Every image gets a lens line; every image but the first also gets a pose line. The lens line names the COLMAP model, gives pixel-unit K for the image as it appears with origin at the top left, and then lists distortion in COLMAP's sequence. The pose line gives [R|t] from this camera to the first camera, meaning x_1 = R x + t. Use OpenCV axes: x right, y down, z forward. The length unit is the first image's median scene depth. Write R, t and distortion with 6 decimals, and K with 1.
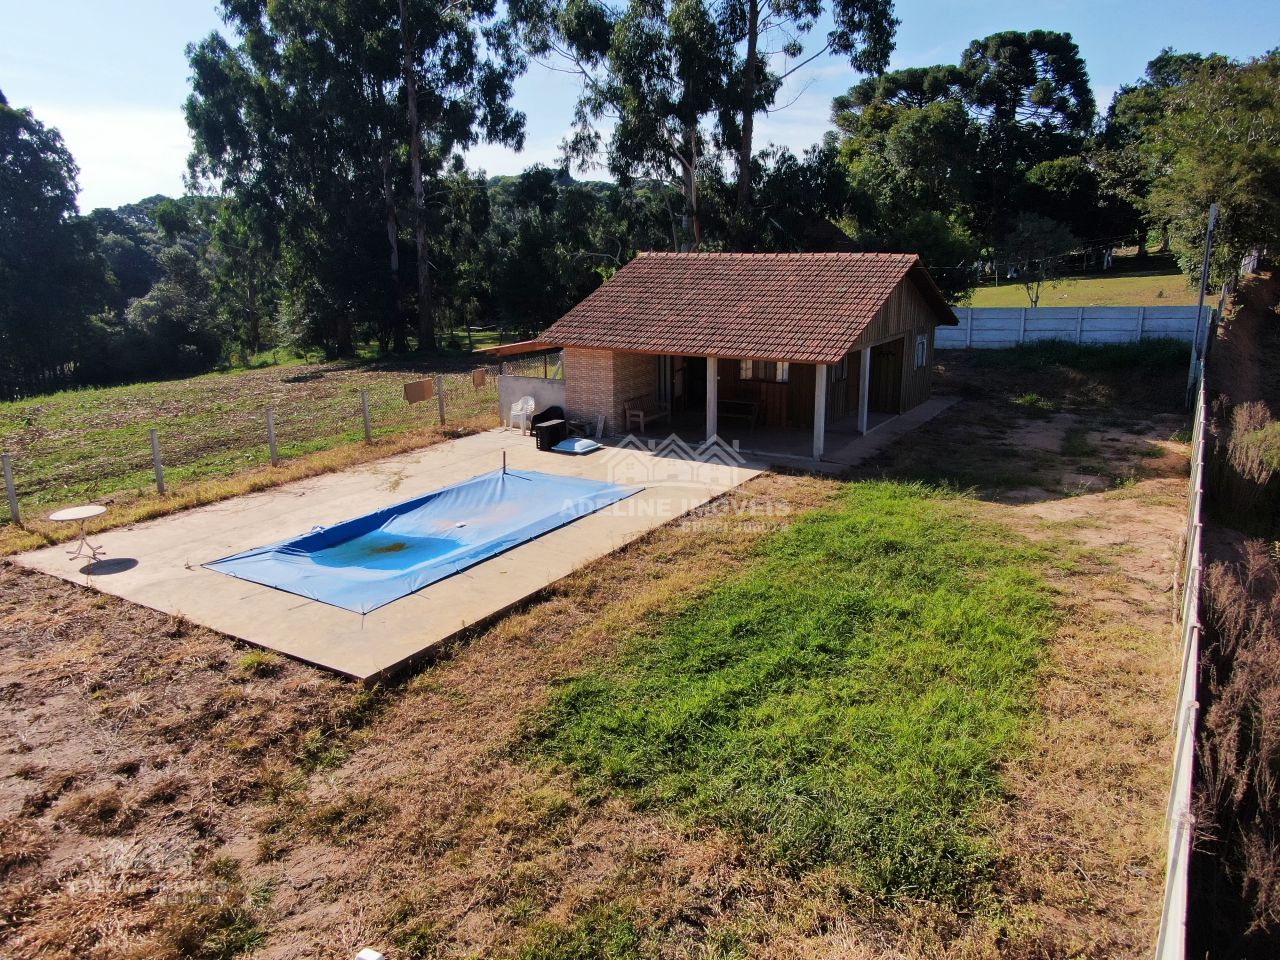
lens RADIAL K [[931.7, 0, 642.6], [0, 931.7, 495.4], [0, 0, 1]] dist [-0.019739, 0.008208]
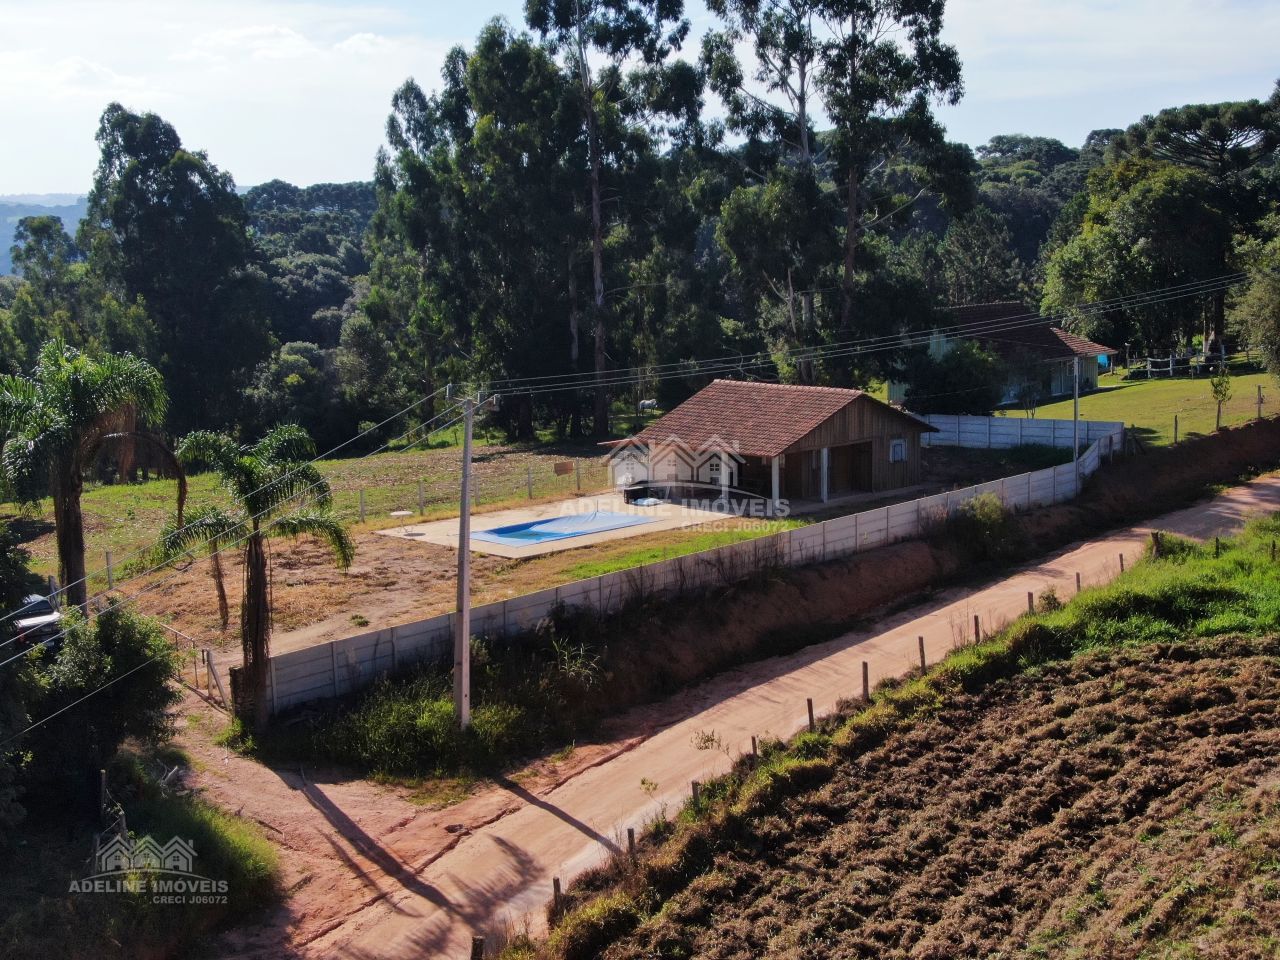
lens RADIAL K [[1860.8, 0, 640.0], [0, 1860.8, 480.0], [0, 0, 1]] dist [0.346478, -2.364555]
pose [[0.968386, 0.026330, -0.248062, 0.858389], [-0.056221, 0.991866, -0.114197, 0.335489], [0.243038, 0.124533, 0.961990, -2.571193]]
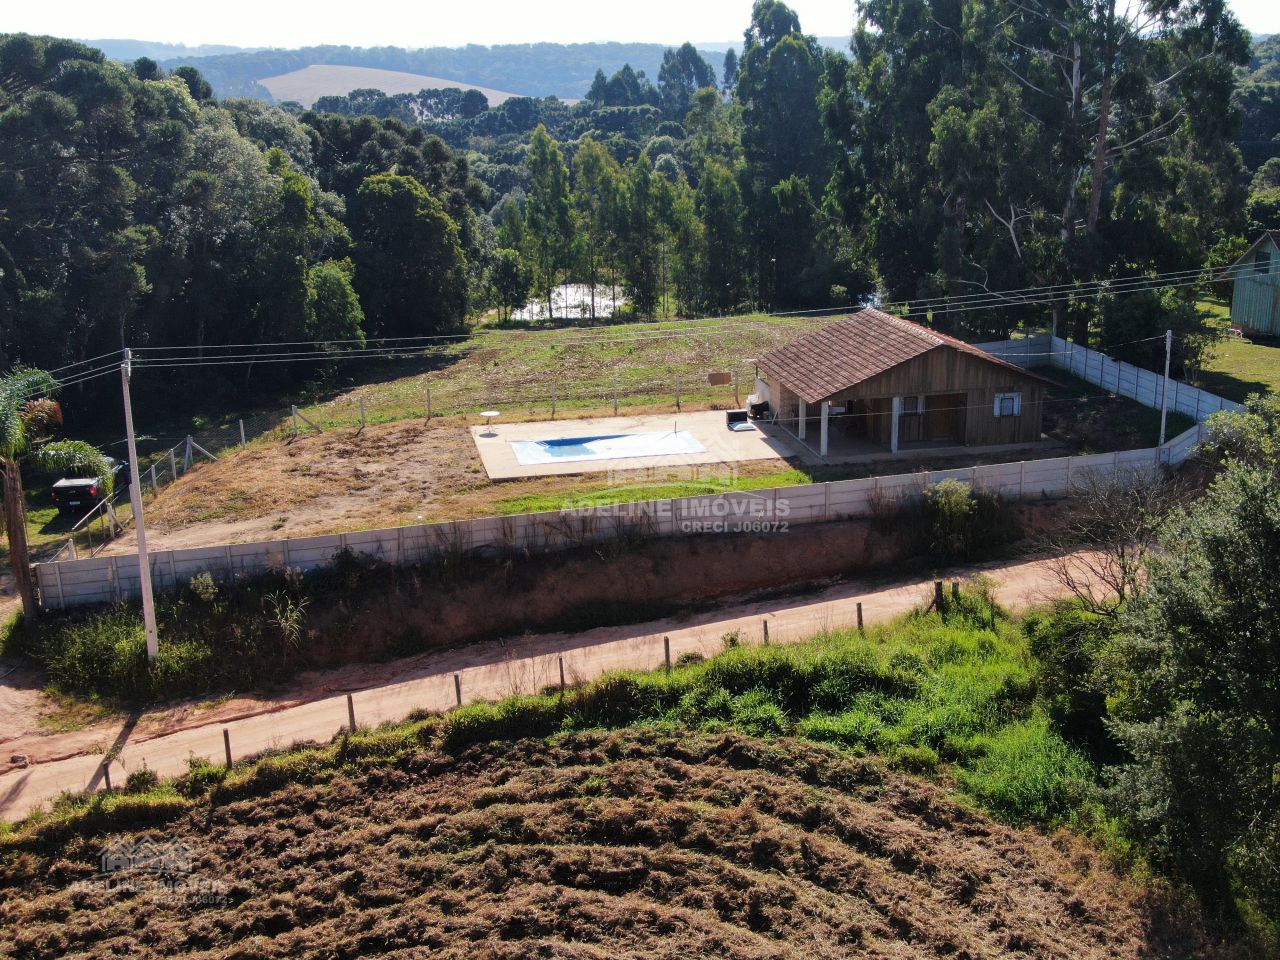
lens RADIAL K [[1446.2, 0, 640.0], [0, 1446.2, 480.0], [0, 0, 1]] dist [0.073696, -0.308614]
pose [[0.686065, 0.200774, -0.699289, 1.961510], [-0.185623, 0.977663, 0.098586, -0.213504], [0.703463, 0.062167, 0.708008, -1.200001]]
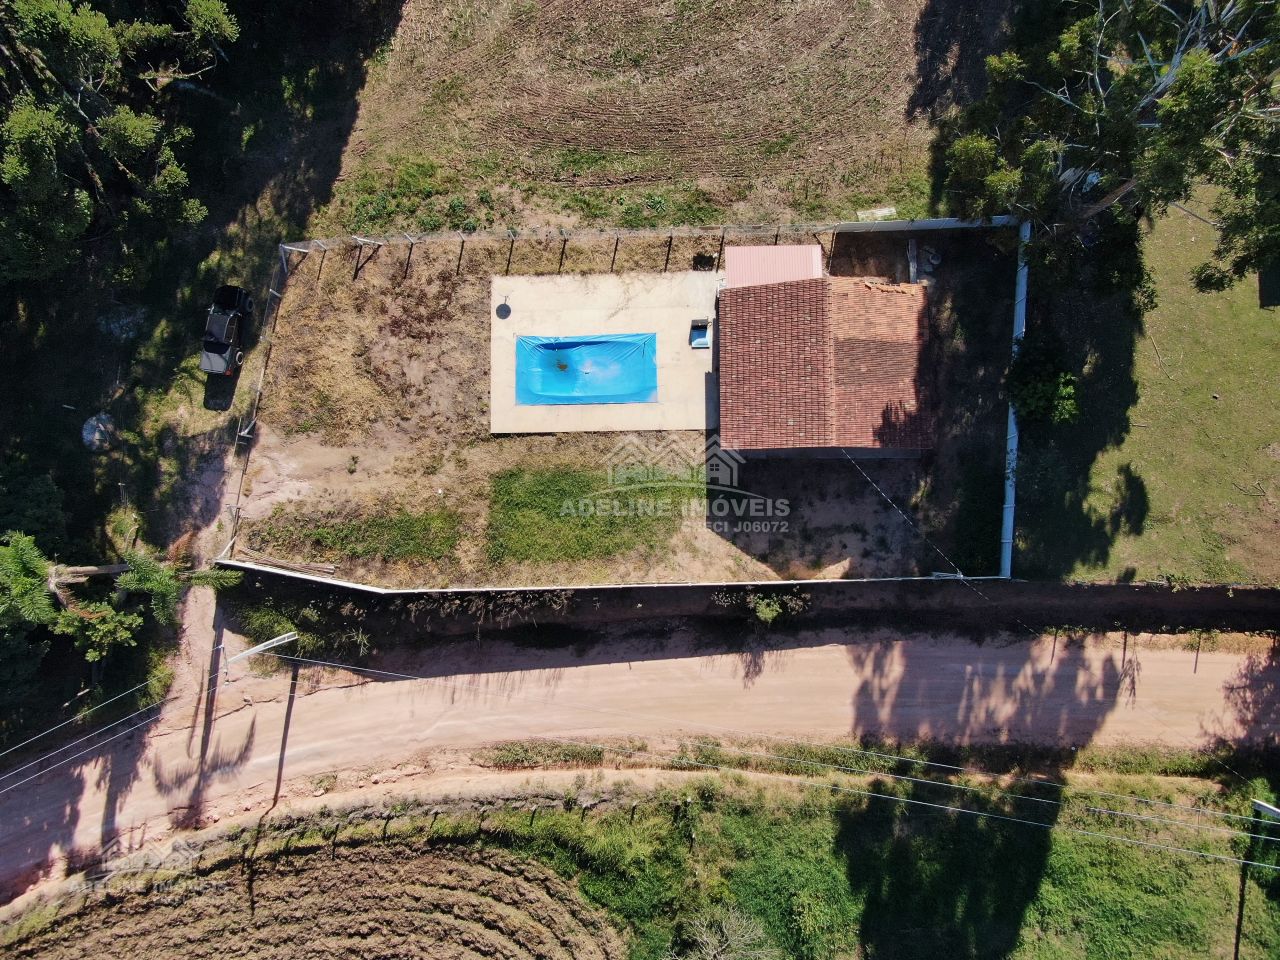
lens RADIAL K [[931.7, 0, 642.6], [0, 931.7, 495.4], [0, 0, 1]] dist [-0.019739, 0.008208]
pose [[0.526394, 0.847879, -0.063323, 0.350635], [-0.185599, 0.187268, 0.964616, -2.355097], [0.829736, -0.496016, 0.255942, 0.167098]]
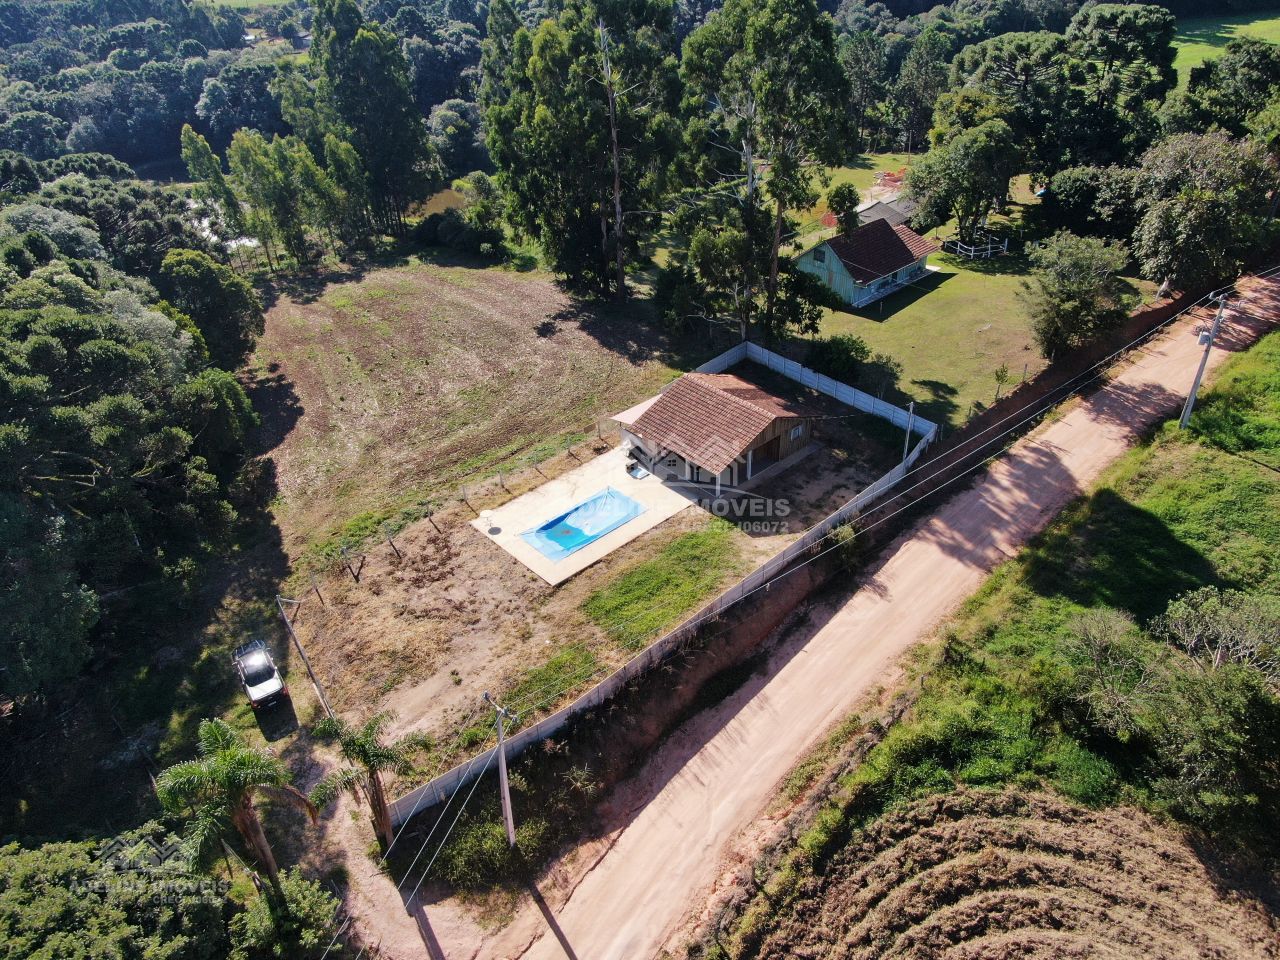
lens RADIAL K [[931.7, 0, 642.6], [0, 931.7, 495.4], [0, 0, 1]] dist [-0.019739, 0.008208]
pose [[0.962460, 0.142005, -0.231312, 0.664456], [-0.055469, 0.937139, 0.344519, -1.069527], [0.265695, -0.318755, 0.909836, -1.729312]]
